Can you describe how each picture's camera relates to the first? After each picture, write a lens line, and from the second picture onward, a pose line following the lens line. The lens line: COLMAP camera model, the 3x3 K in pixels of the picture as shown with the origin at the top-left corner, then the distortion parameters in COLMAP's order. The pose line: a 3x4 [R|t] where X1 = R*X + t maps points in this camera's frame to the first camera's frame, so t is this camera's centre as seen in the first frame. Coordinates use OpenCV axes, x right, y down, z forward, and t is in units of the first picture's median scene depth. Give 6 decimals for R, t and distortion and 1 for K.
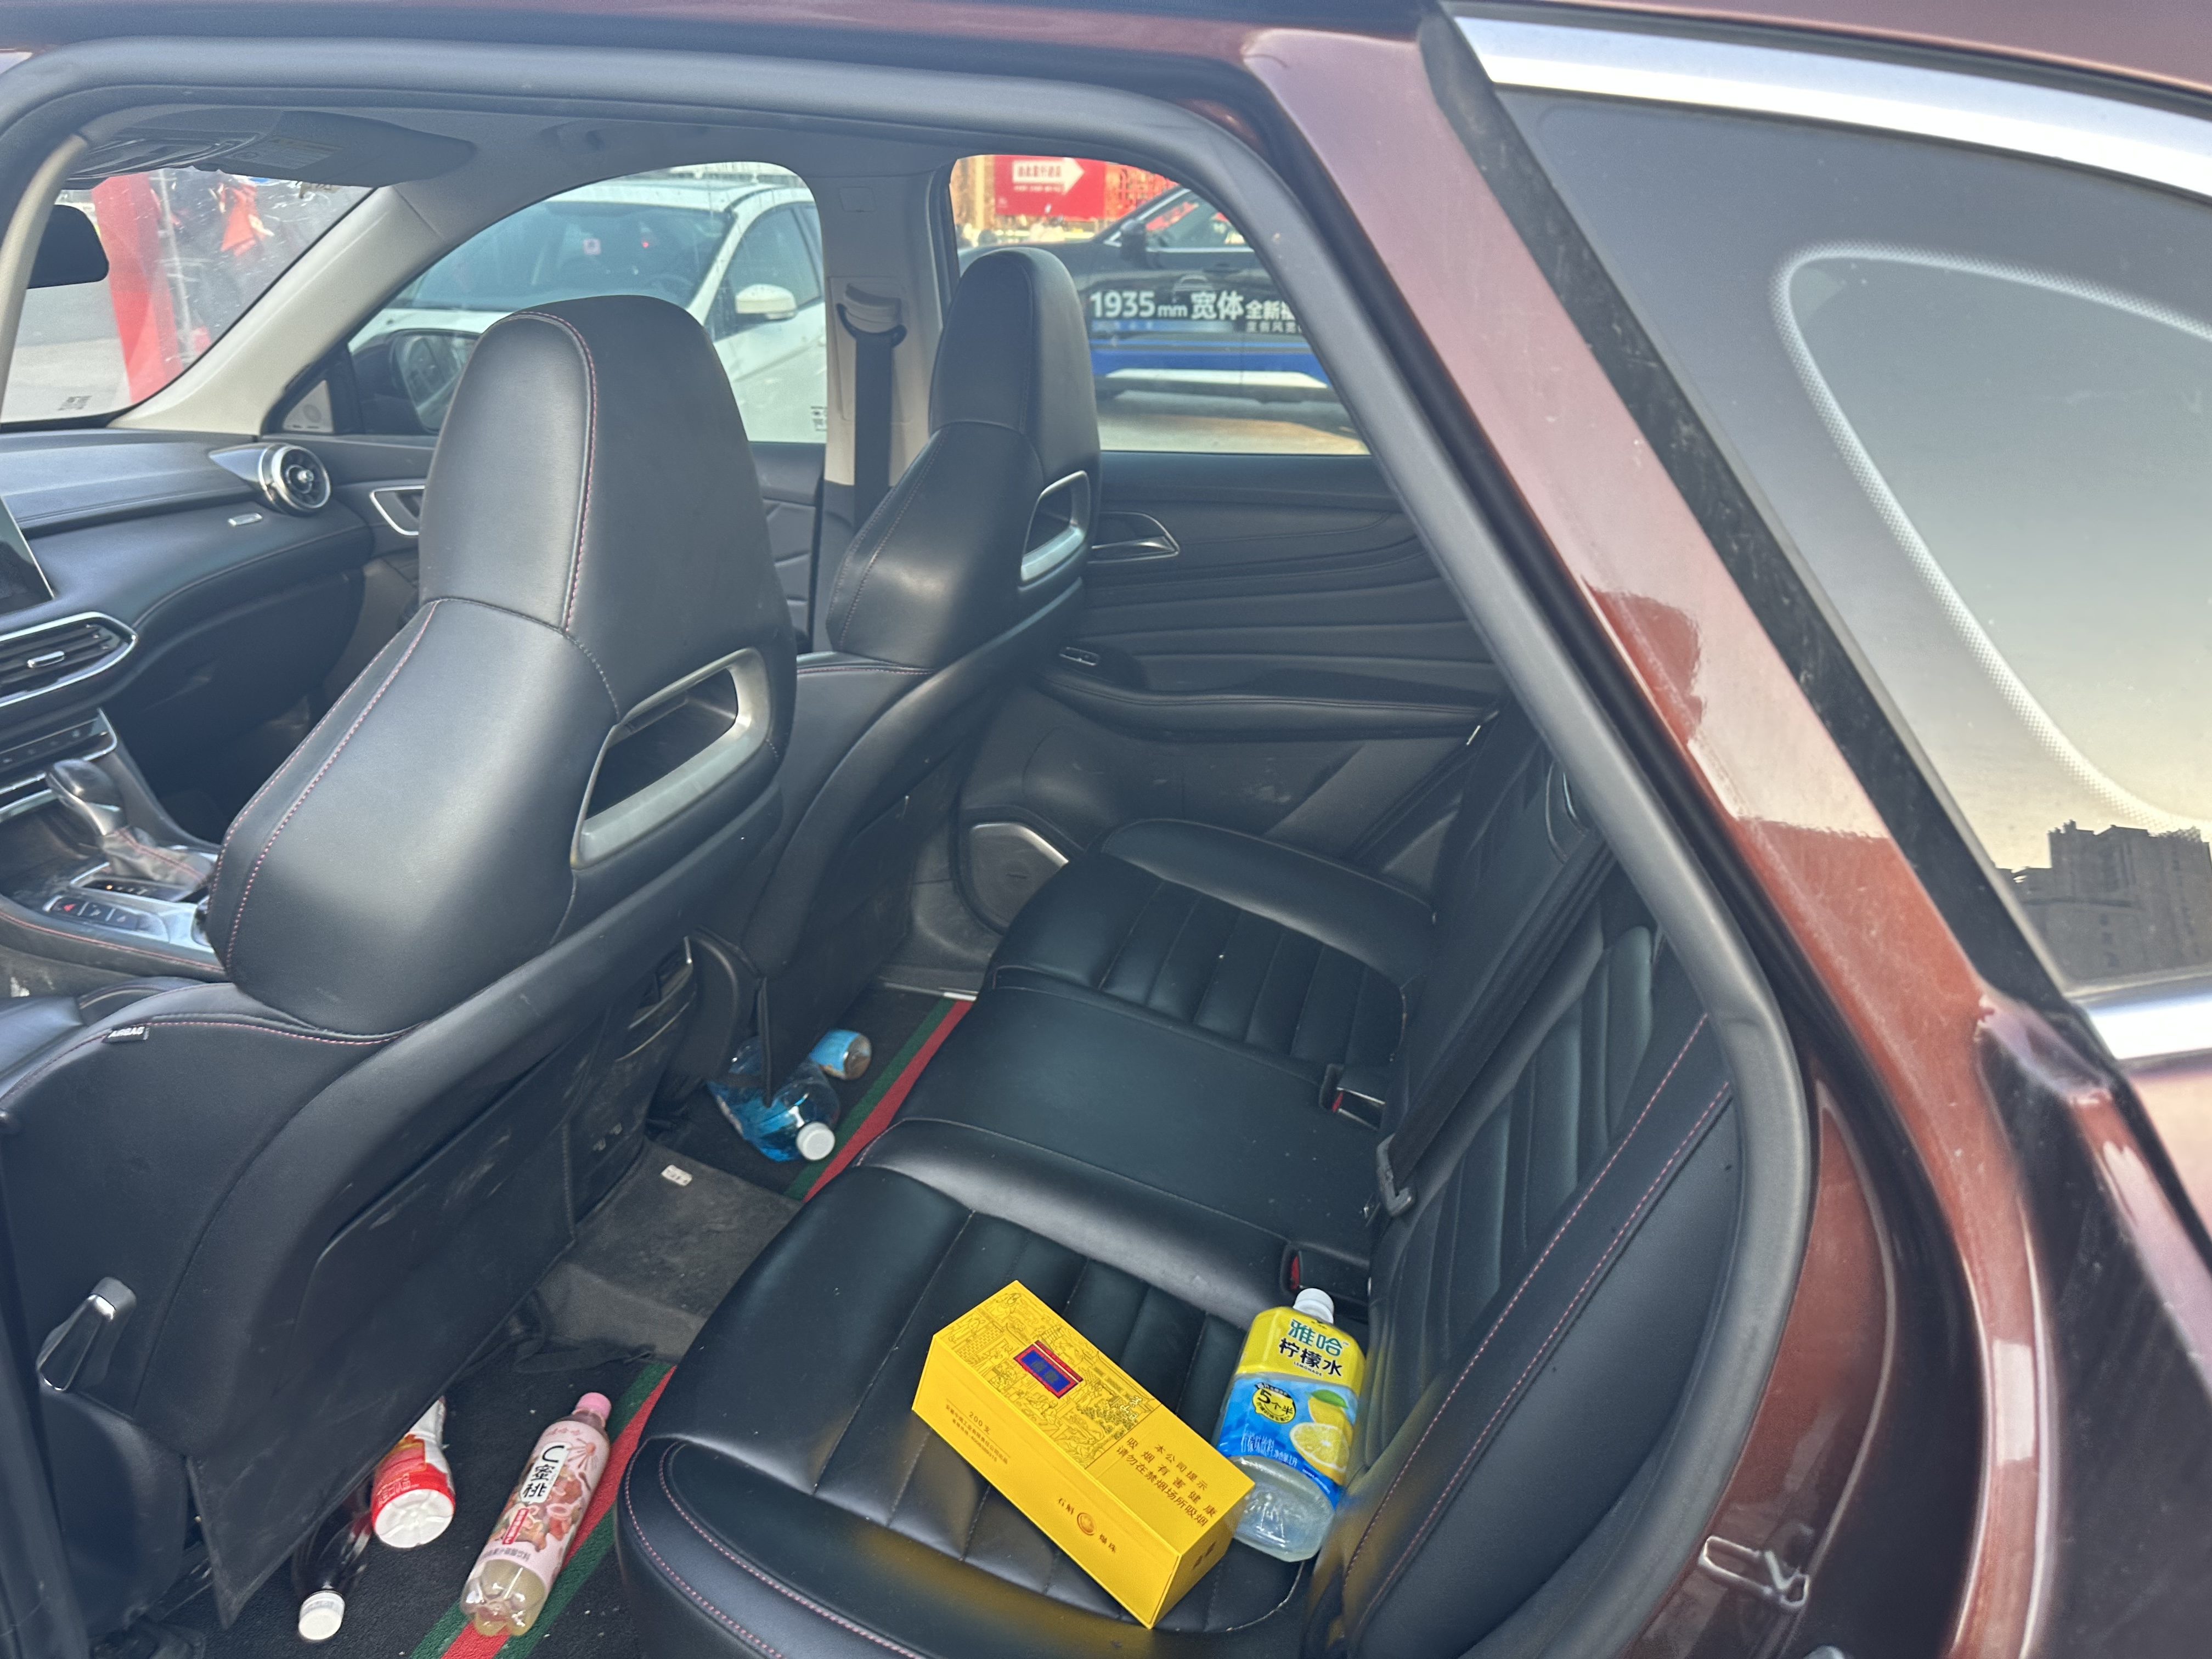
lens RADIAL K [[1556.4, 0, 1083.4], [0, 1556.4, 812.7], [0, 0, 1]] dist [0.070573, -0.084931]
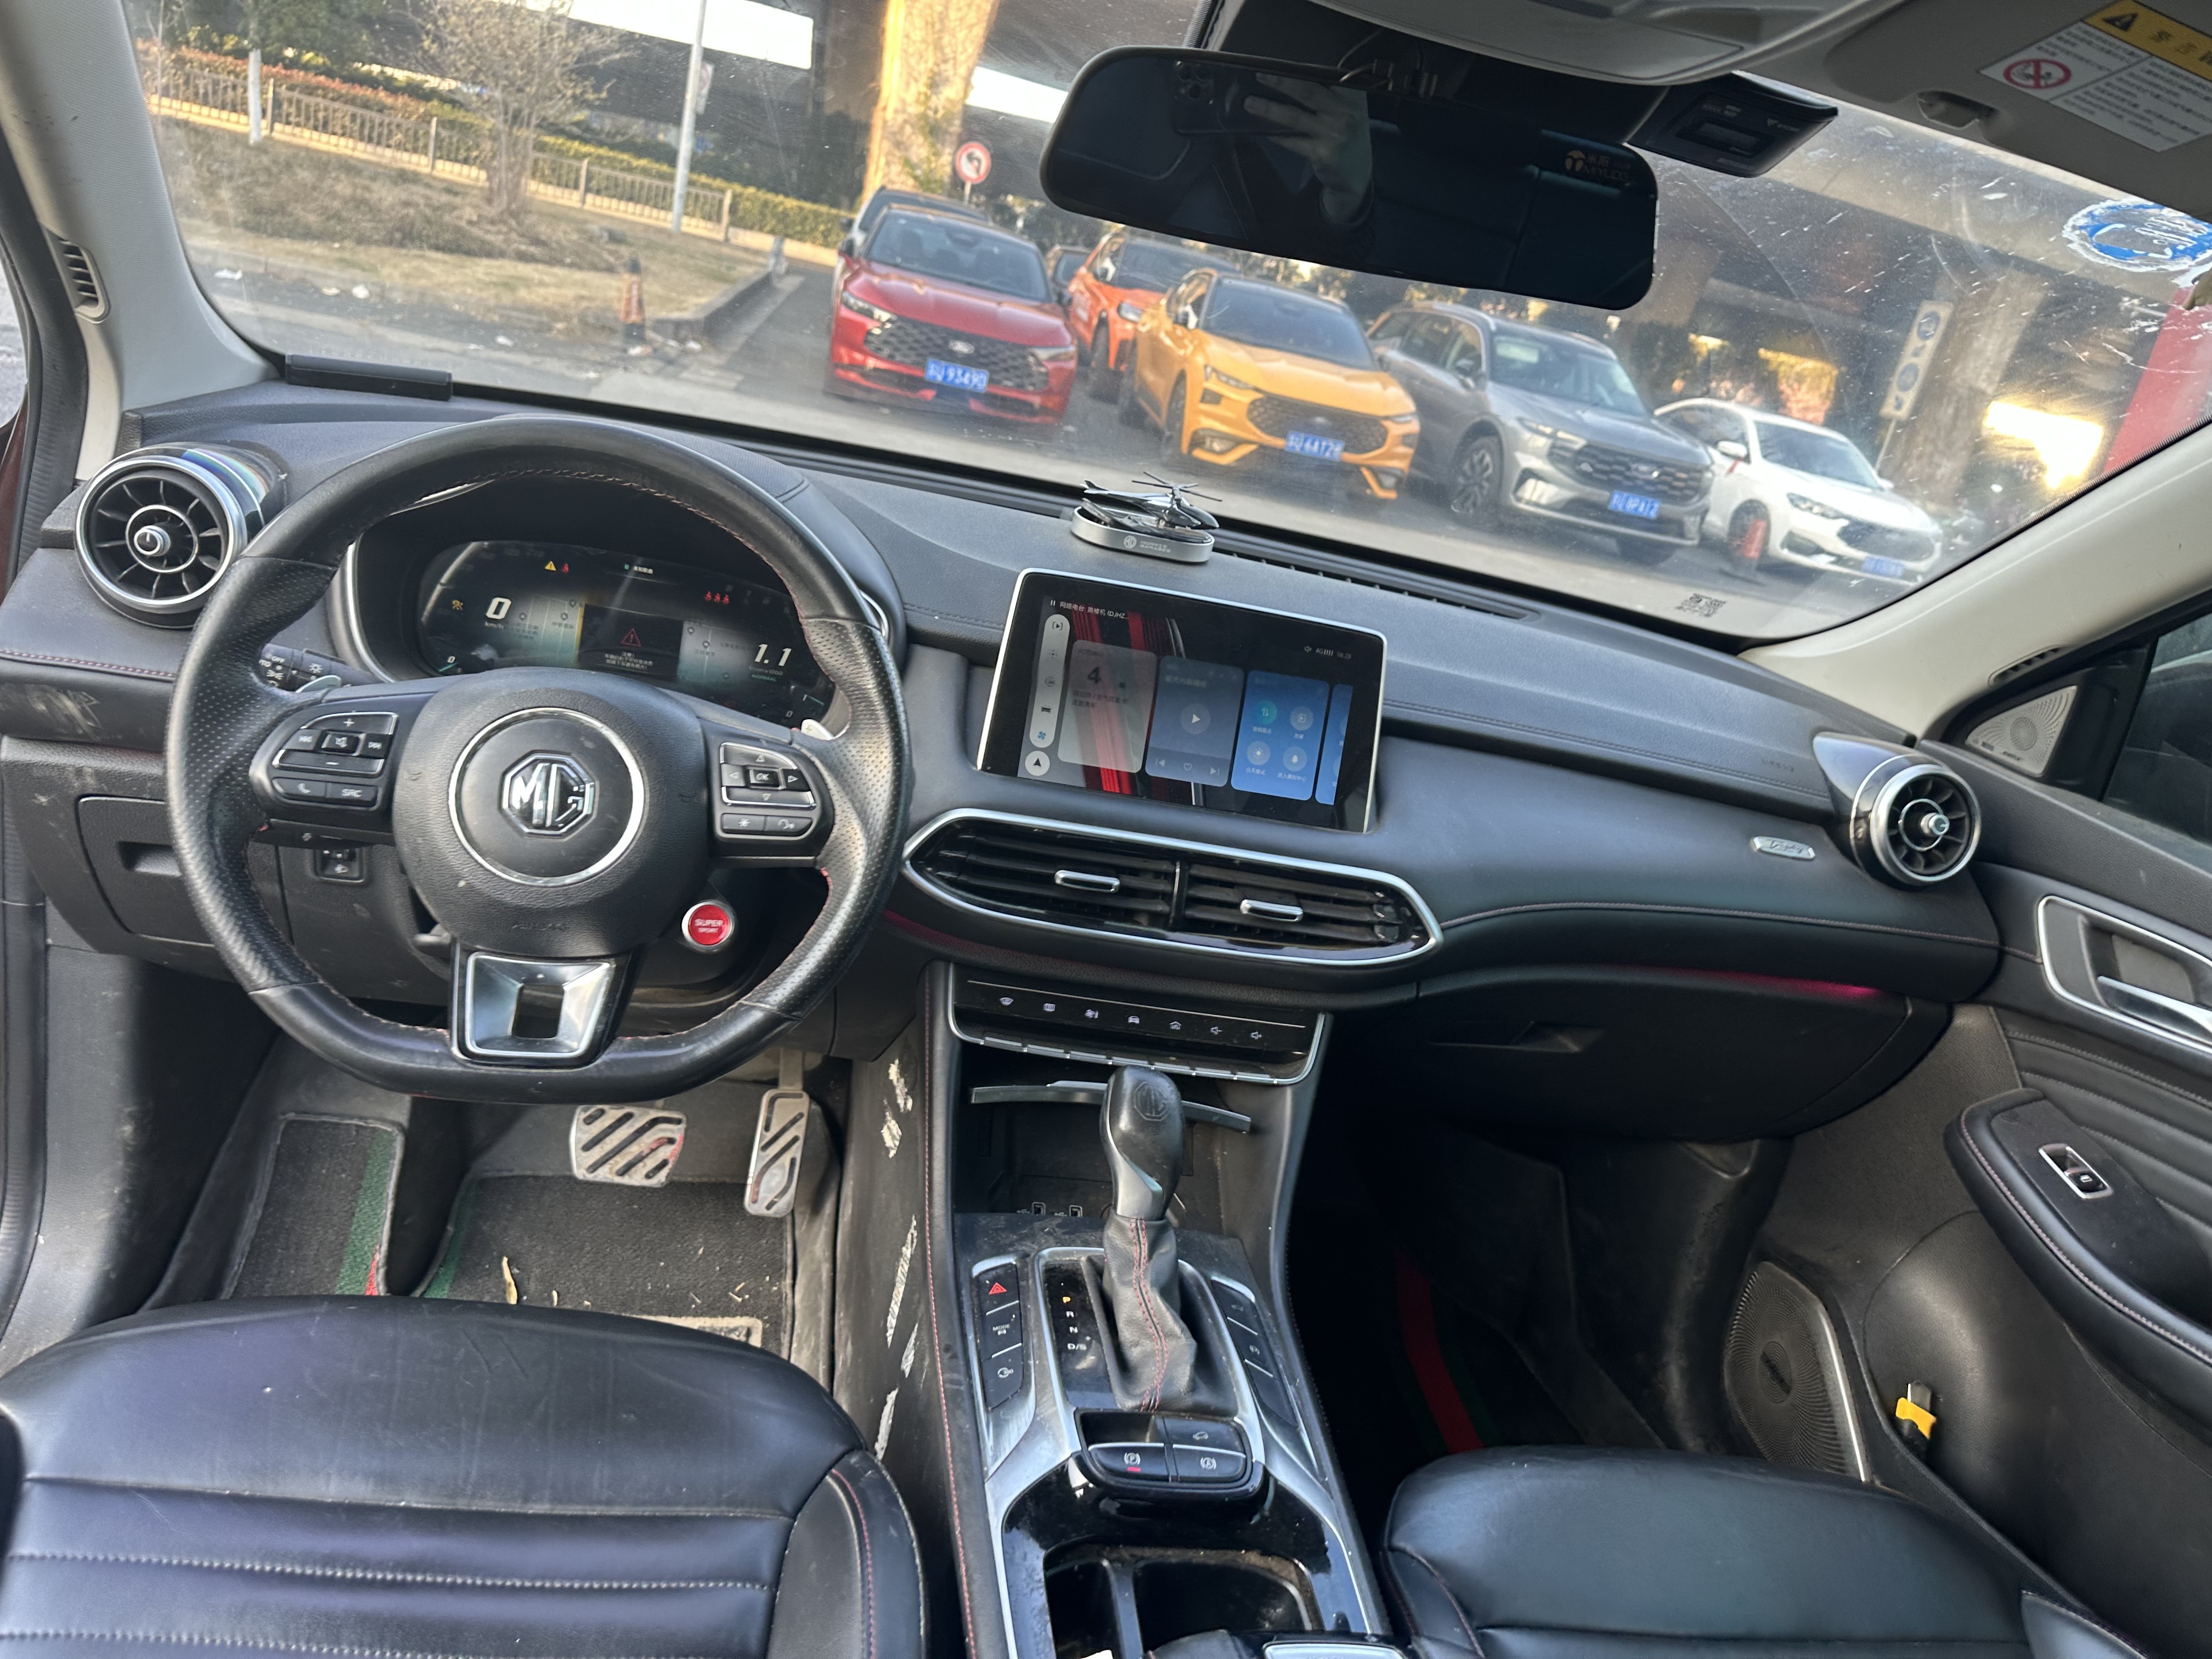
lens RADIAL K [[1554.1, 0, 1086.2], [0, 1554.1, 807.4], [0, 0, 1]] dist [0.040209, -0.044983]
pose [[0.413737, 0.362031, -0.835317, -0.164302], [-0.521443, 0.846355, 0.108541, -0.123558], [0.746270, 0.390663, 0.538947, 0.485369]]
